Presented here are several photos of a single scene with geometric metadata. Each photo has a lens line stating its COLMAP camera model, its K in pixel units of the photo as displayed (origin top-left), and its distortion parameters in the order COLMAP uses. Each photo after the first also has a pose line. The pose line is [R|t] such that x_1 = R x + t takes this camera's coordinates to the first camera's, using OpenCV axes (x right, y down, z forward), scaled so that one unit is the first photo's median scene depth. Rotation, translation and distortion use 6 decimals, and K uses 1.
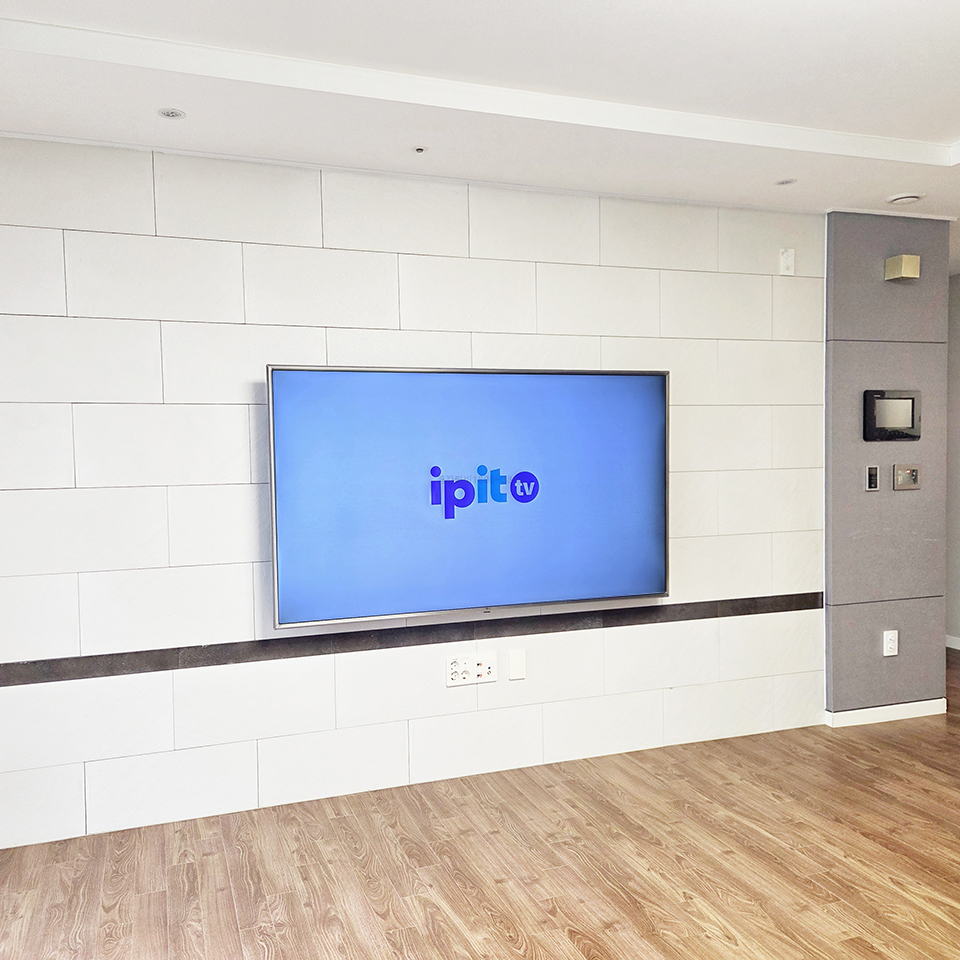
lens RADIAL K [[901.3, 0, 480.0], [0, 901.3, 480.0], [0, 0, 1]] dist [0.063543, -0.035704]
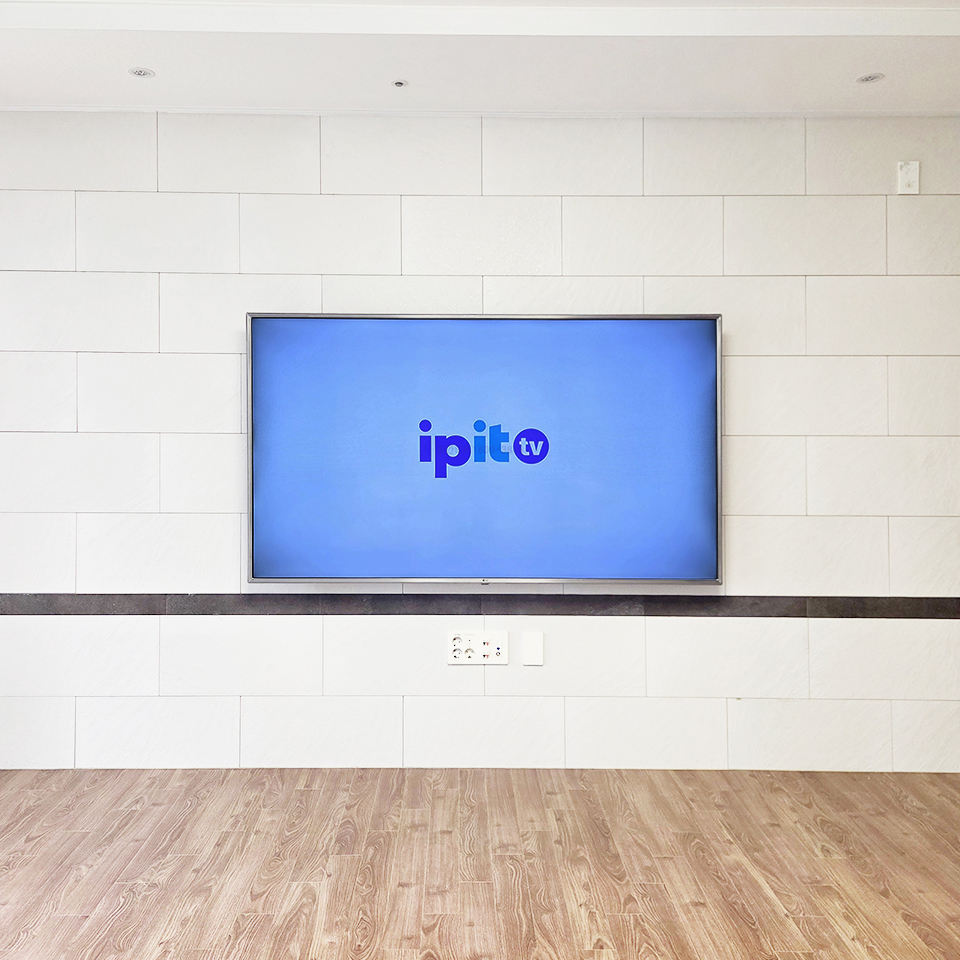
lens RADIAL K [[950.0, 0, 484.4], [0, 950.0, 417.7], [0, 0, 1]] dist [0.048543, -0.013524]
pose [[0.937684, 0.015091, -0.347163, 0.341903], [-0.030034, 0.998838, -0.037703, 0.016751], [0.346190, 0.045780, 0.937047, 0.110324]]
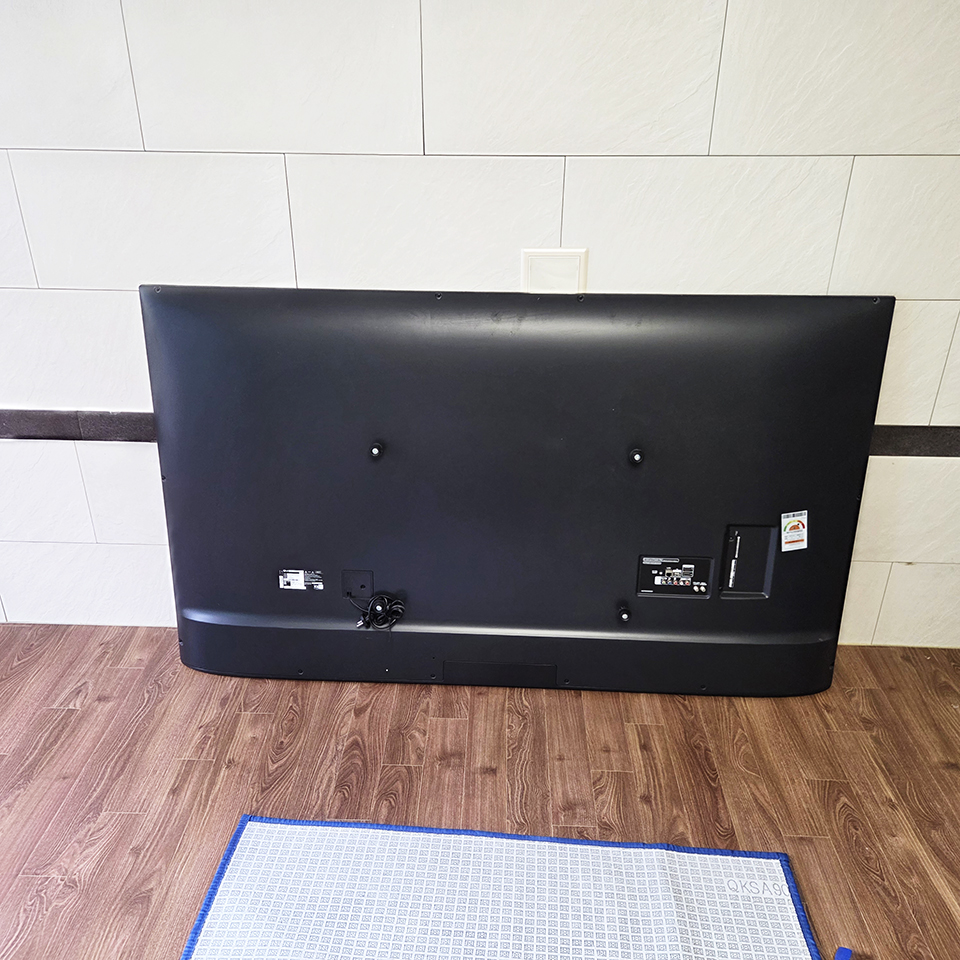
lens RADIAL K [[871.8, 0, 480.0], [0, 871.8, 480.0], [0, 0, 1]] dist [0.053753, -0.016678]
pose [[0.915647, 0.194232, -0.351943, 0.174256], [-0.033595, 0.909431, 0.414497, -0.051346], [0.400576, -0.367709, 0.839243, 0.512878]]
